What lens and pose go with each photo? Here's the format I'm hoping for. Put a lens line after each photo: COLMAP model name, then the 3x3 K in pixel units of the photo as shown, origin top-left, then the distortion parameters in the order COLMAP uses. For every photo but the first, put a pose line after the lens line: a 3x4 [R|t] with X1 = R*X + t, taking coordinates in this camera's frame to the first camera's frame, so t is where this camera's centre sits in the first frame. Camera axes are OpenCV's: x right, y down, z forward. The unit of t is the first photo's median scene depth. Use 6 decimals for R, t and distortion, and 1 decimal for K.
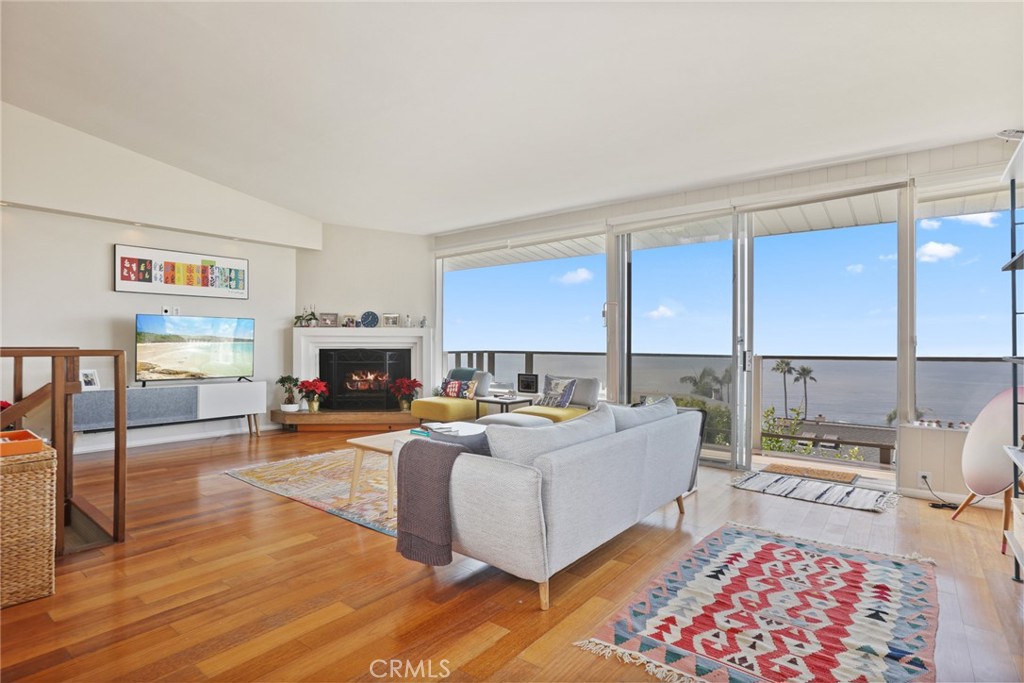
lens RADIAL K [[519.1, 0, 498.6], [0, 519.1, 342.4], [0, 0, 1]] dist [-0.013247, -0.000174]
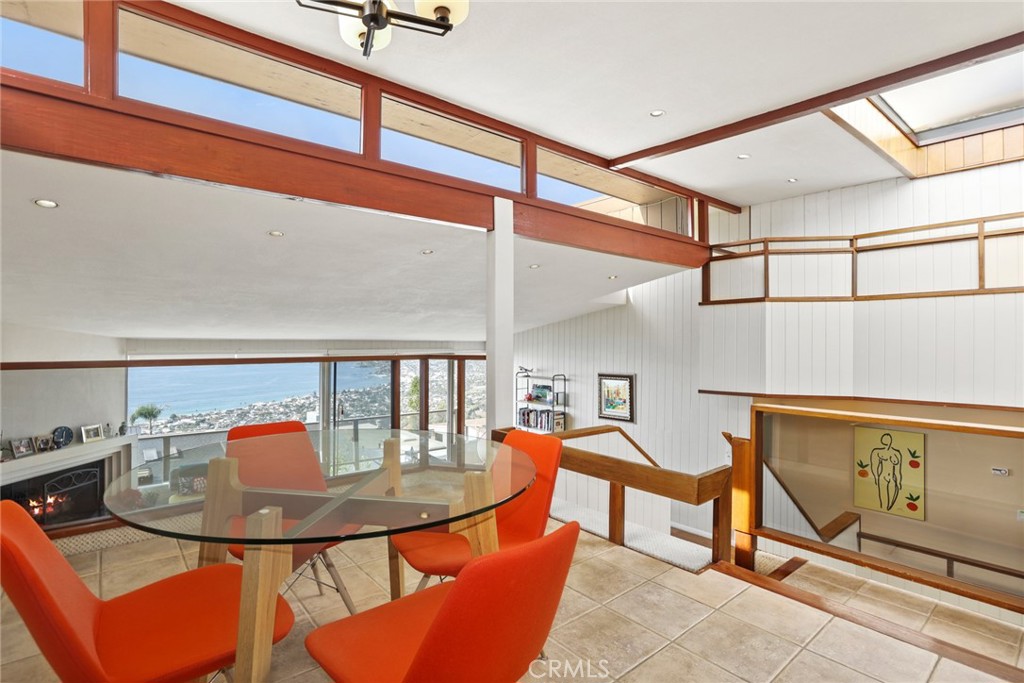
lens RADIAL K [[482.0, 0, 496.0], [0, 482.0, 337.8], [0, 0, 1]] dist [-0.018513, 0.000509]
pose [[0.208085, 0.003505, 0.978104, -0.874014], [0.002149, 0.999990, -0.004040, -0.202882], [-0.978108, 0.002942, 0.208075, 0.134758]]
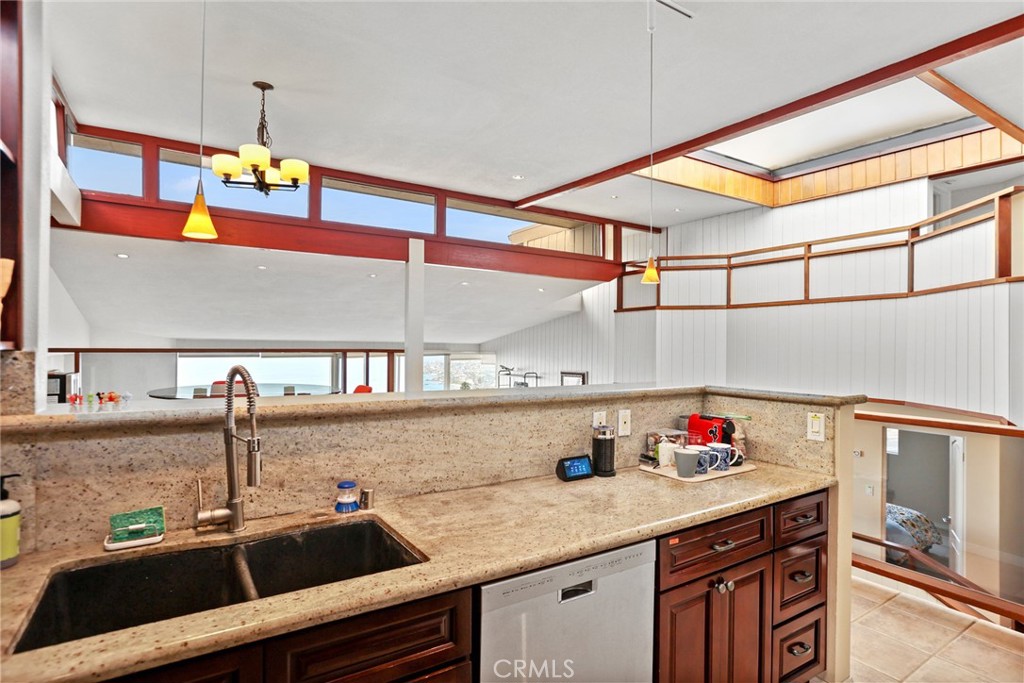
lens RADIAL K [[519.1, 0, 498.6], [0, 519.1, 342.4], [0, 0, 1]] dist [-0.013247, -0.000174]
pose [[0.316511, 0.004685, 0.948577, -1.074640], [-0.002262, 0.999989, -0.004184, -0.194590], [-0.948586, -0.000821, 0.316518, -0.133864]]
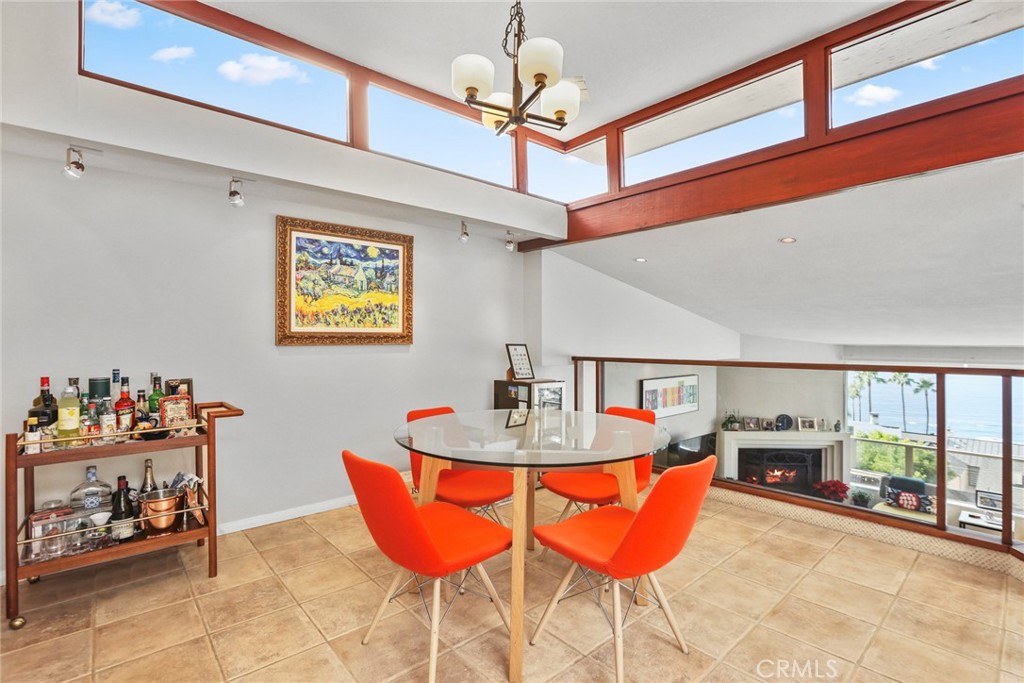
lens RADIAL K [[472.4, 0, 512.0], [0, 472.4, 341.5], [0, 0, 1]] dist [-0.037108, 0.000081]
pose [[0.985391, 0.000870, -0.170303, -0.648293], [-0.002703, 0.999941, -0.010536, -0.201198], [0.170284, 0.010842, 0.985335, -0.057817]]
